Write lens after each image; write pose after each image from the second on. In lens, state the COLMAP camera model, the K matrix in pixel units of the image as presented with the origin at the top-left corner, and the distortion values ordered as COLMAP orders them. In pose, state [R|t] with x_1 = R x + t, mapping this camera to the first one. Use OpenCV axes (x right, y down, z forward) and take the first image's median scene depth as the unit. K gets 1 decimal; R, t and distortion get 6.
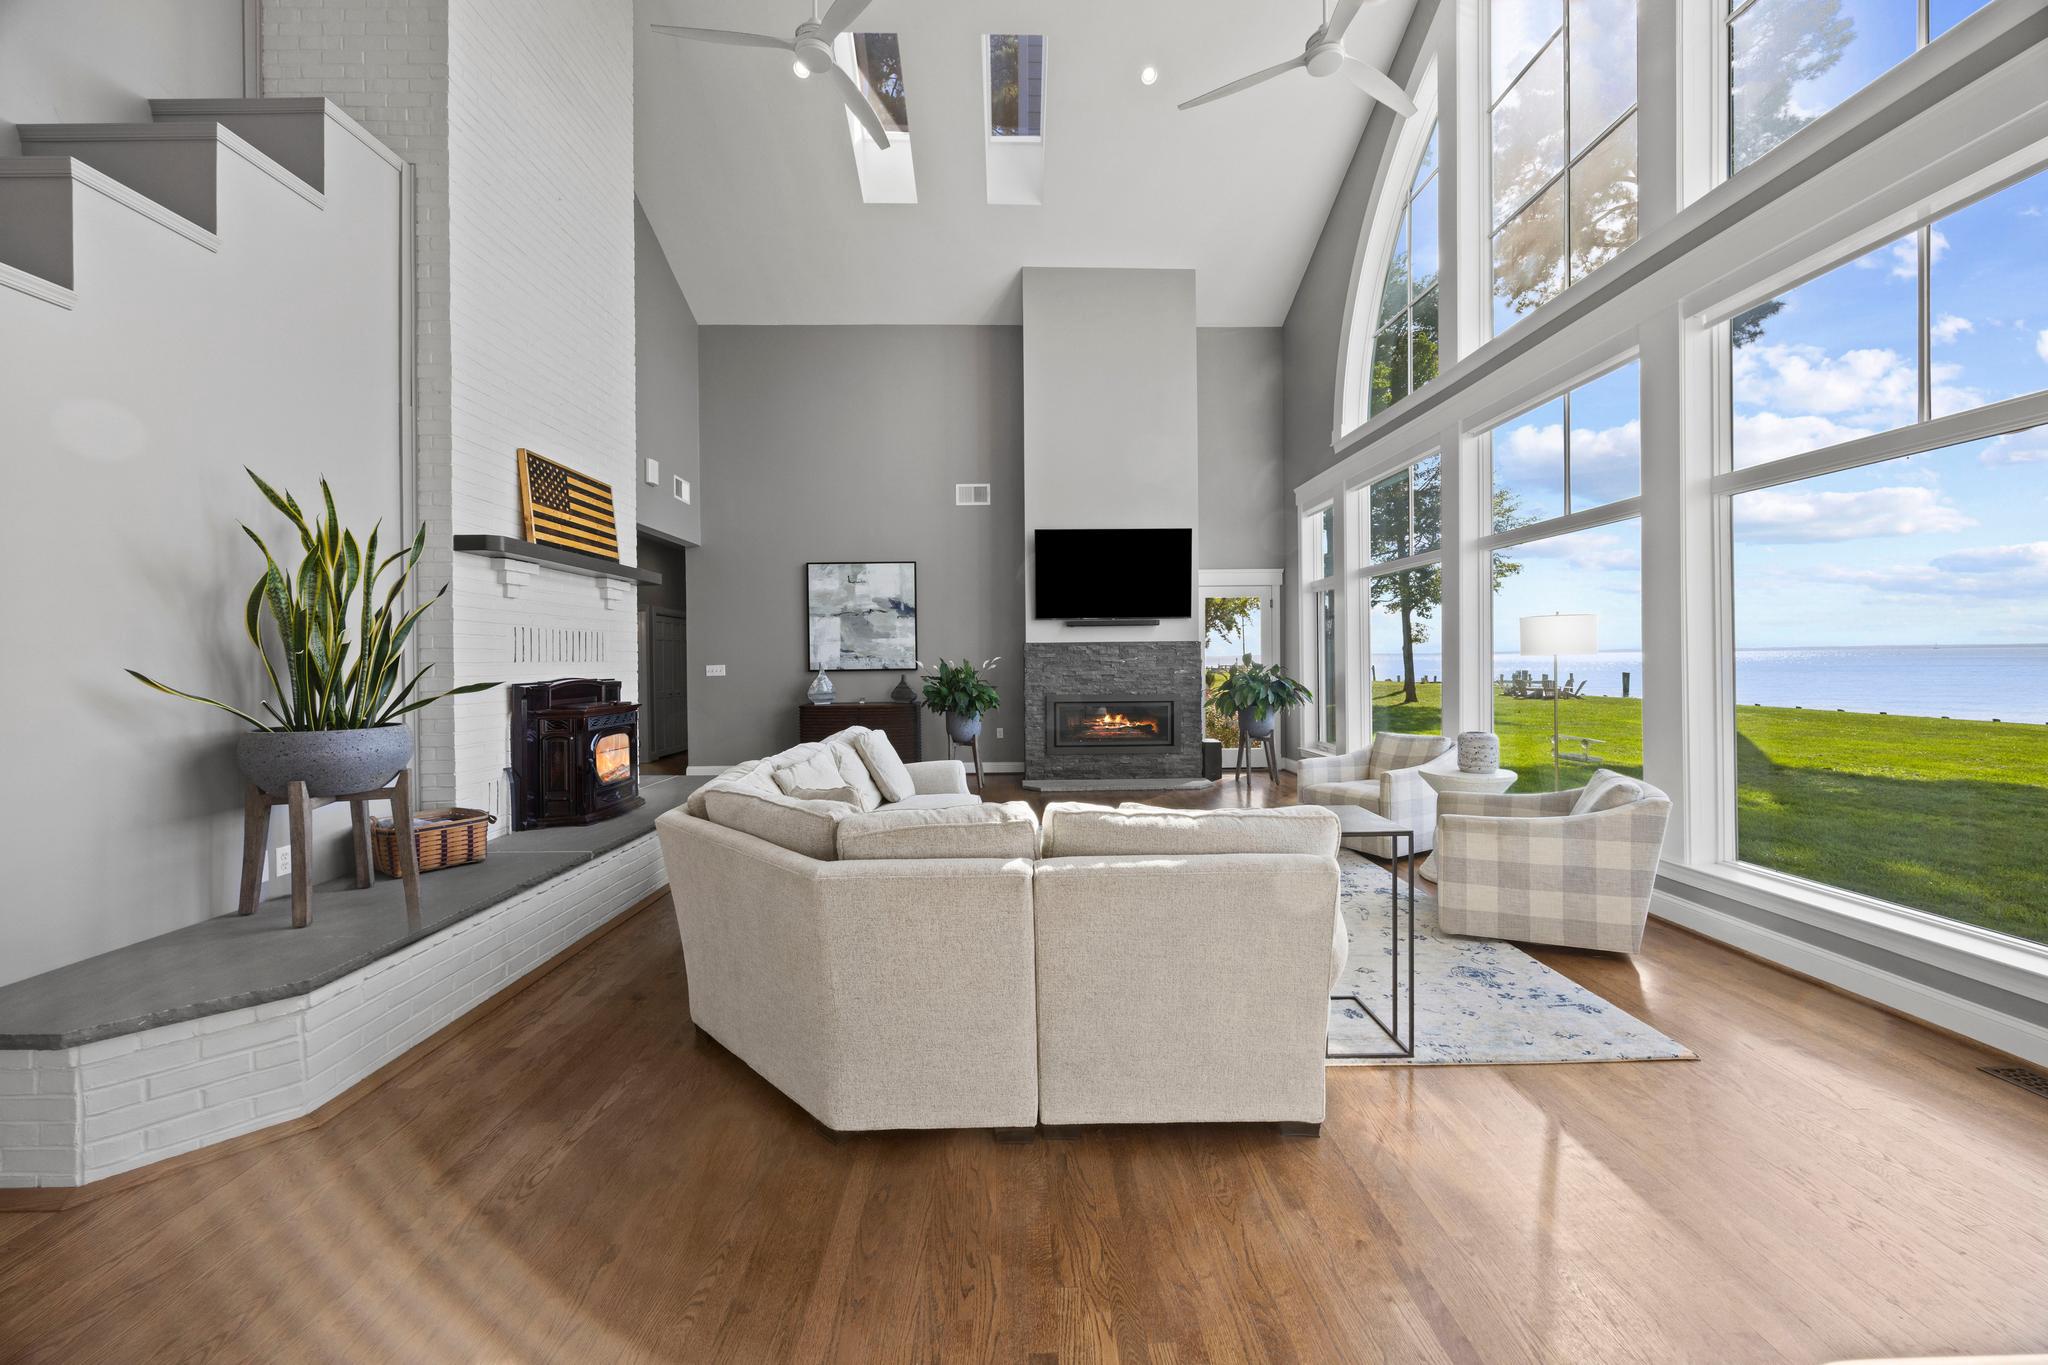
lens RADIAL K [[790.9, 0, 1027.3], [0, 790.9, 666.7], [0, 0, 1]] dist [-0.003645, -0.000286]
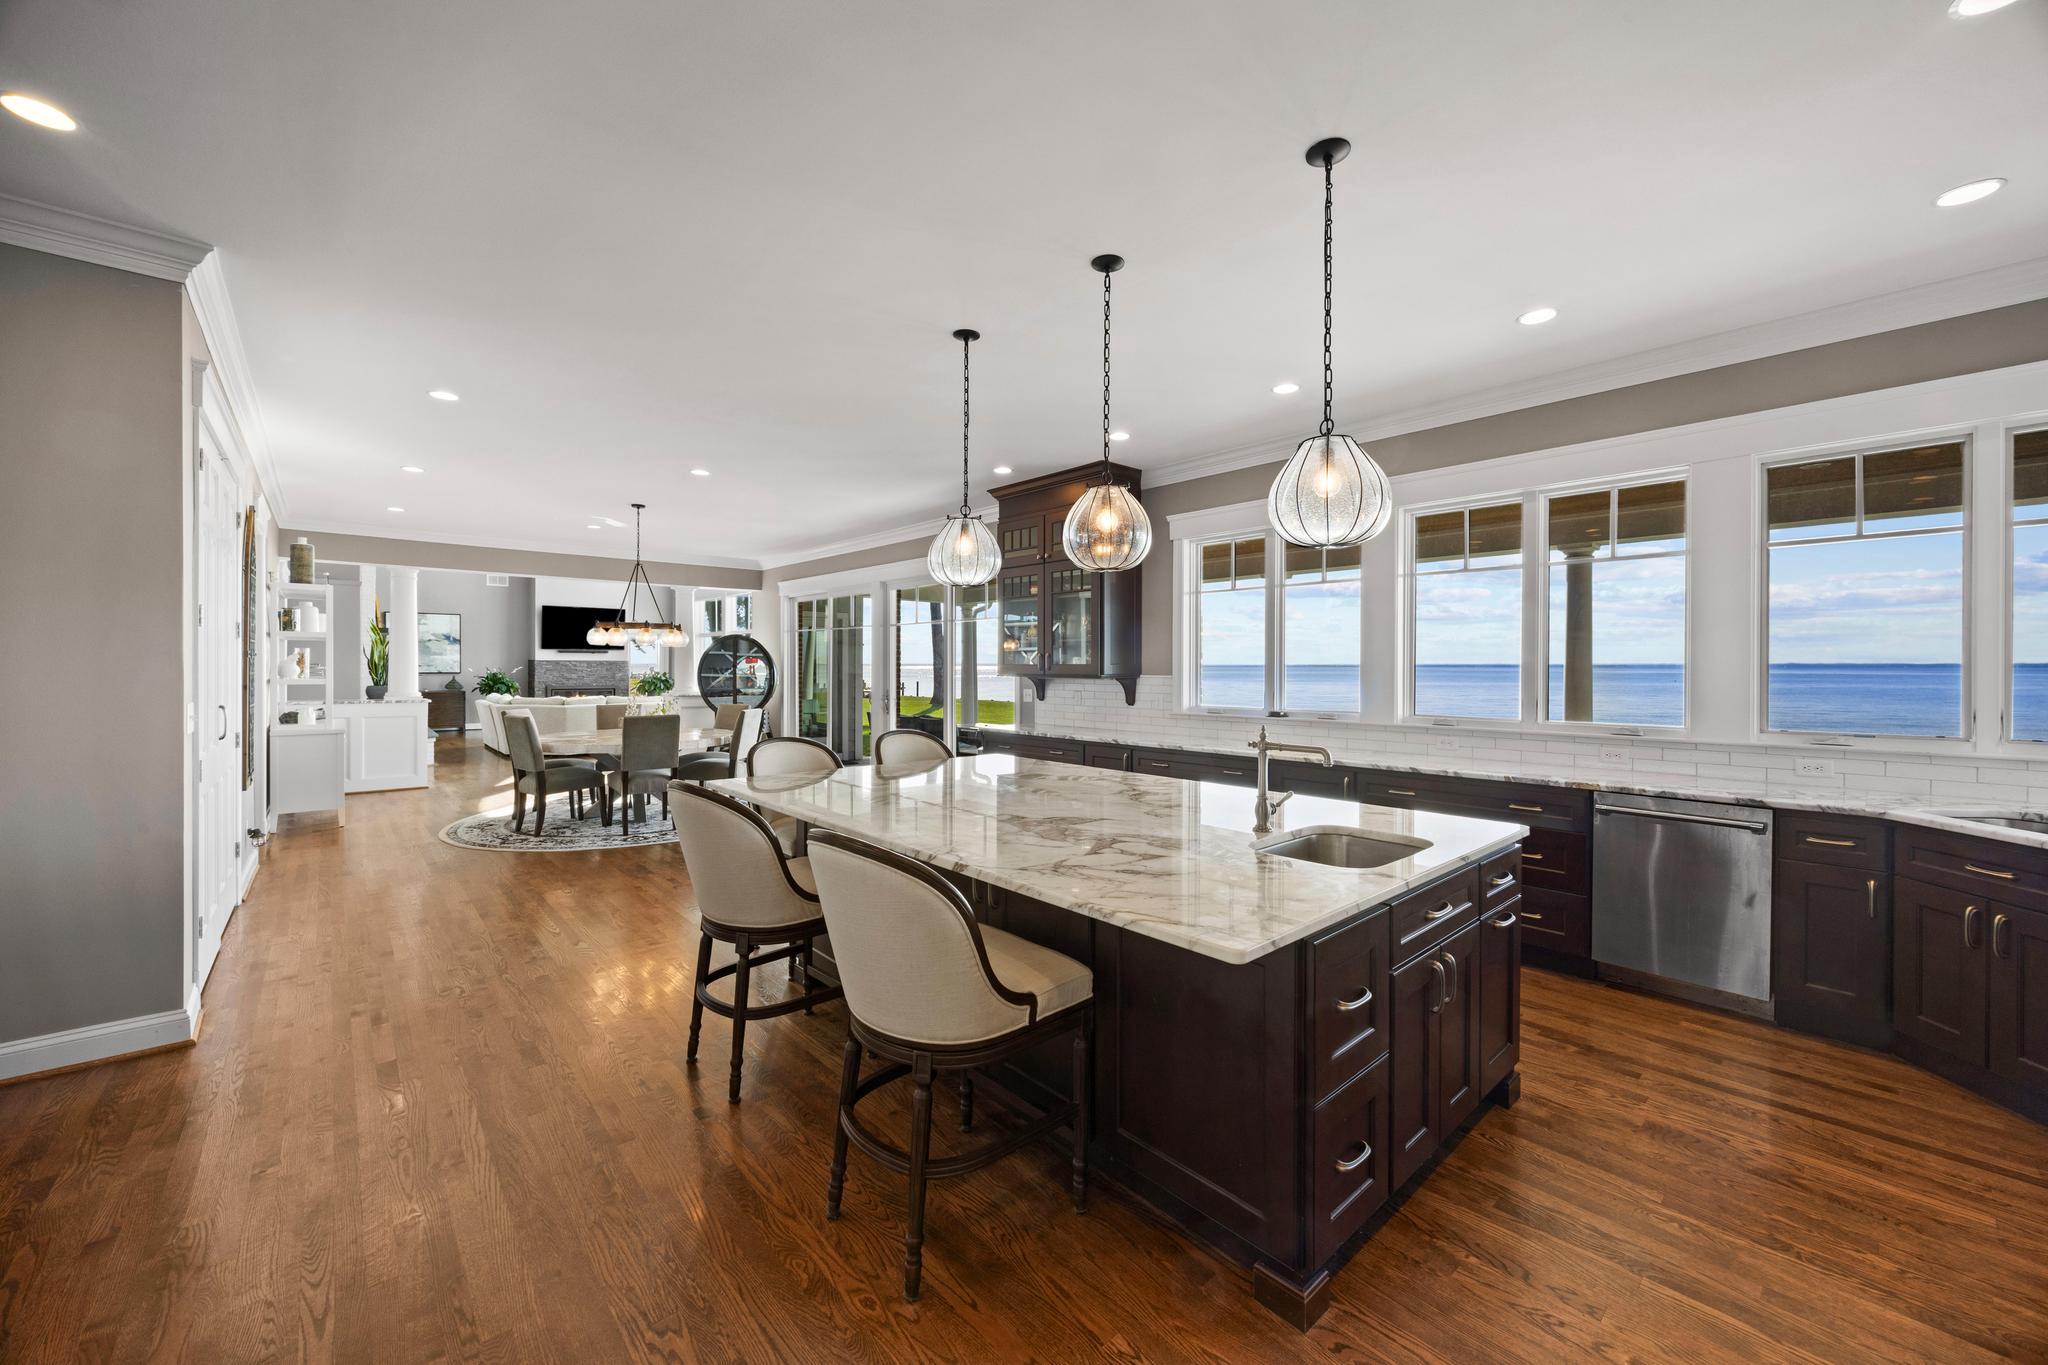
lens RADIAL K [[817.4, 0, 1020.9], [0, 817.4, 677.5], [0, 0, 1]] dist [0.013863, 0.000318]
pose [[0.772574, 0.008445, 0.634869, -0.373501], [-0.009537, 0.999953, -0.001696, 0.006428], [-0.634853, -0.004744, 0.772618, -1.406485]]
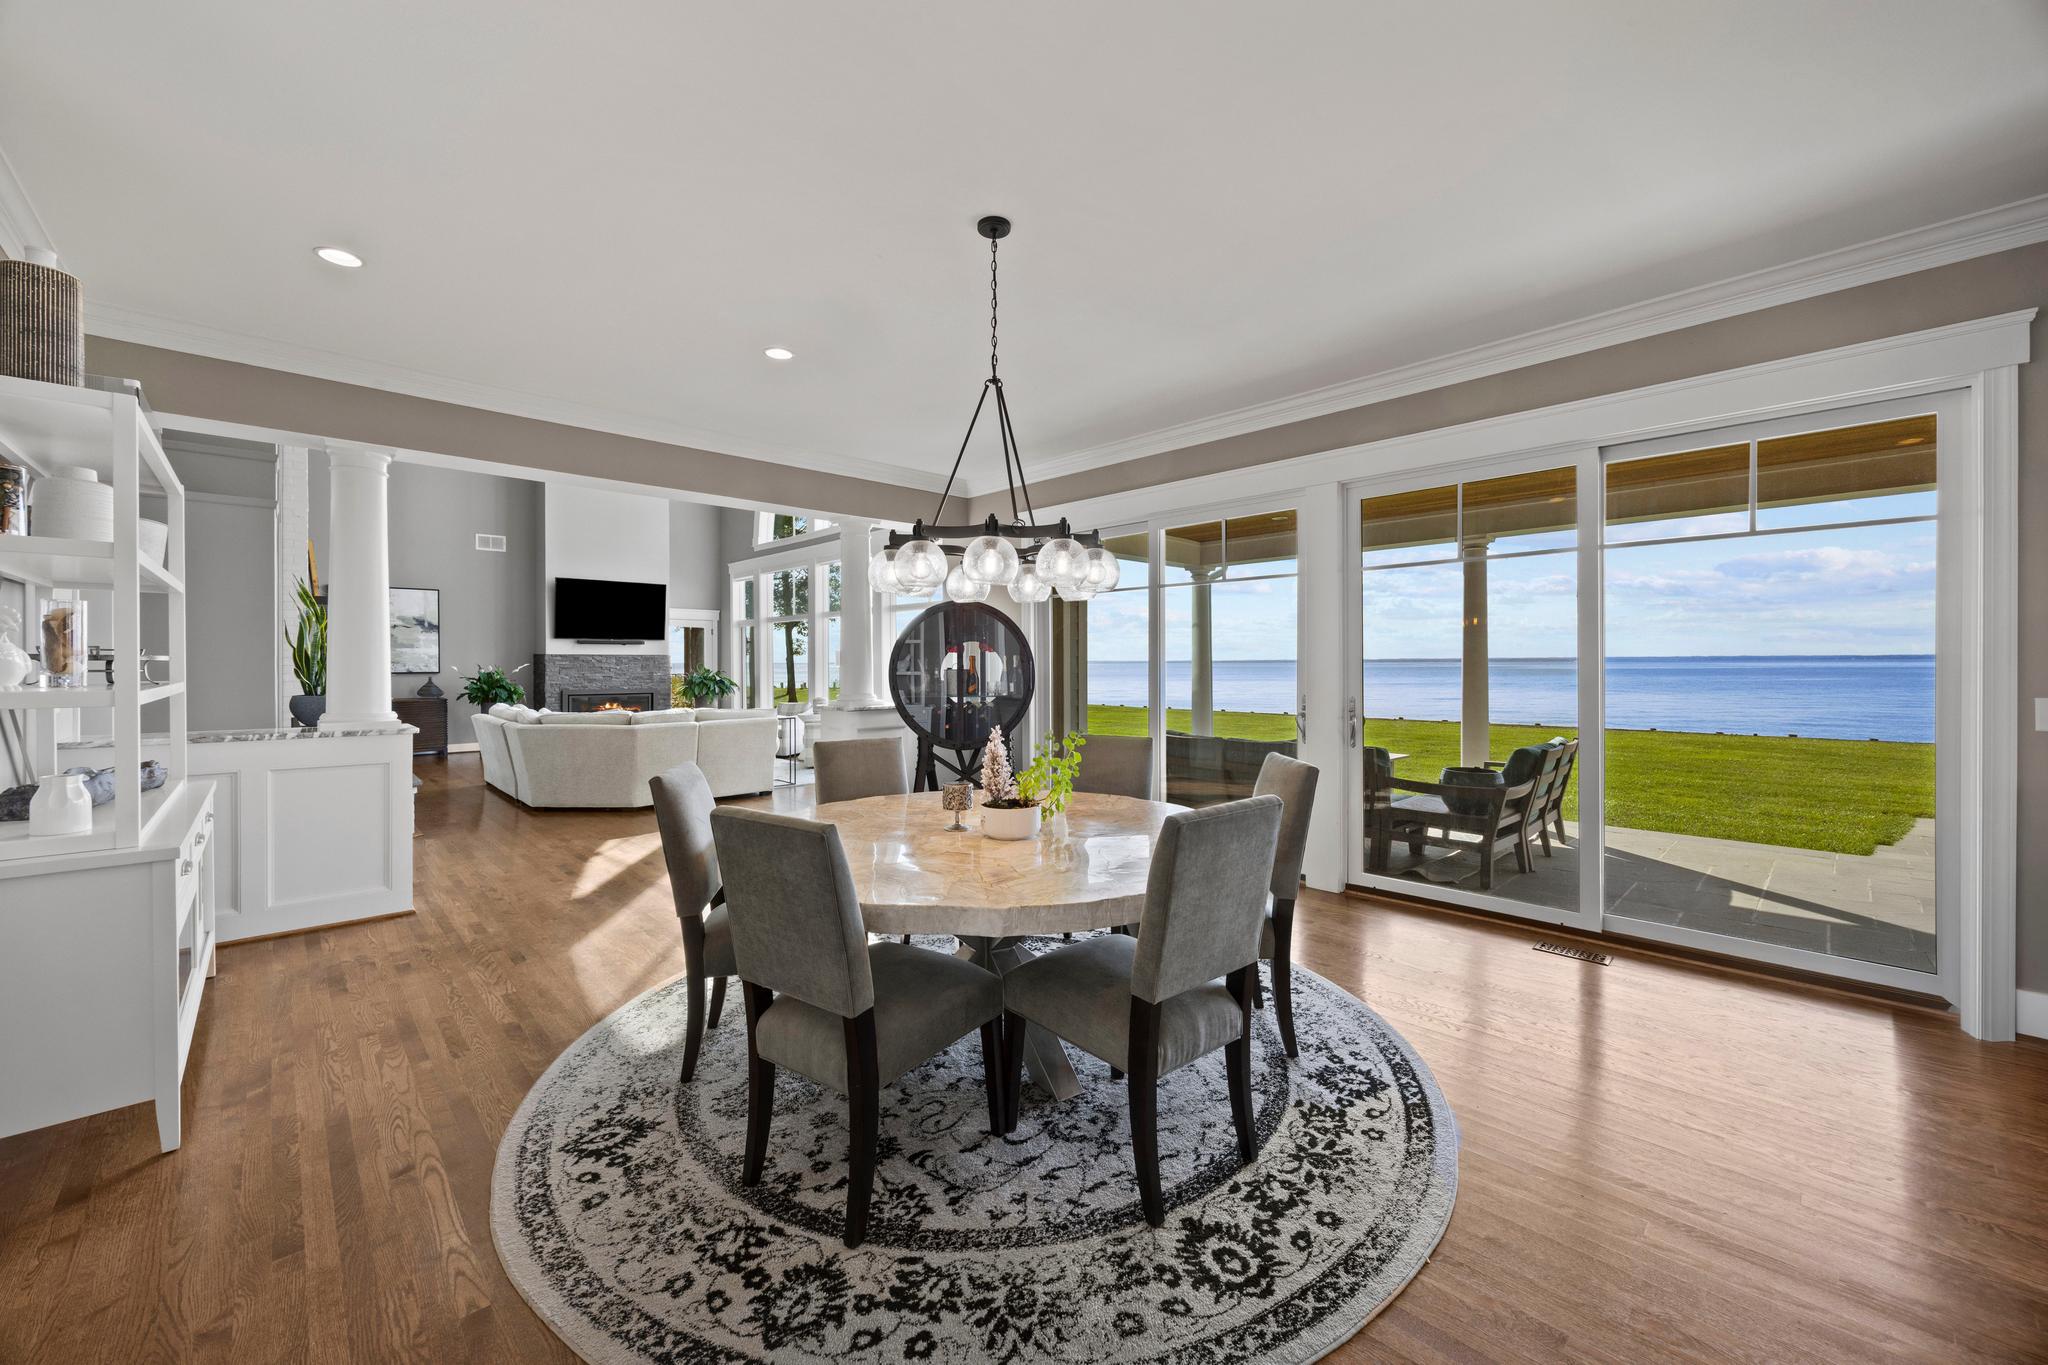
lens RADIAL K [[817.4, 0, 1020.8], [0, 817.4, 671.1], [0, 0, 1]] dist [0.013863, 0.000318]
pose [[0.748330, 0.006089, 0.663299, -0.345536], [-0.002443, 0.999976, -0.006425, 0.008303], [-0.663322, 0.003187, 0.748327, -0.698116]]
